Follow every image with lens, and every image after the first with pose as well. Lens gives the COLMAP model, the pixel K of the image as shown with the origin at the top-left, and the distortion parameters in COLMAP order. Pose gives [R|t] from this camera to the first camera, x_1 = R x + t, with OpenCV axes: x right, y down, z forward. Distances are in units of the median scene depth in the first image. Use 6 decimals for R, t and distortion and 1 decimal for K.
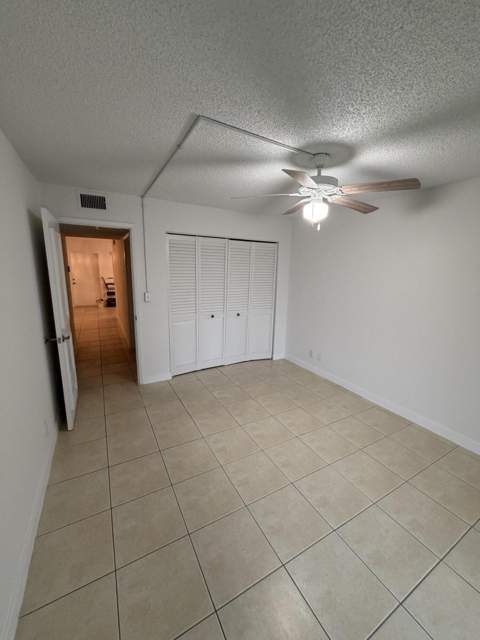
lens RADIAL K [[257.6, 0, 242.4], [0, 257.6, 319.0], [0, 0, 1]] dist [-0.000049, 0.000059]
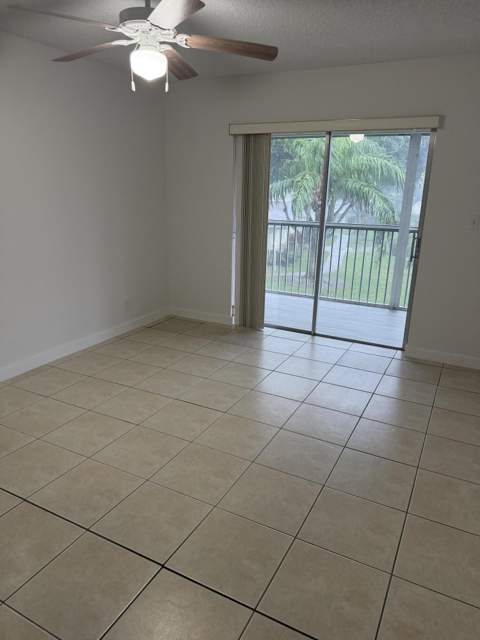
lens RADIAL K [[443.8, 0, 240.0], [0, 443.8, 321.6], [0, 0, 1]] dist [0.099940, -0.144230]
pose [[-0.553634, -0.272988, 0.786745, -0.725330], [0.126981, 0.906022, 0.403732, -0.192819], [-0.823022, 0.323421, -0.466940, 1.193617]]
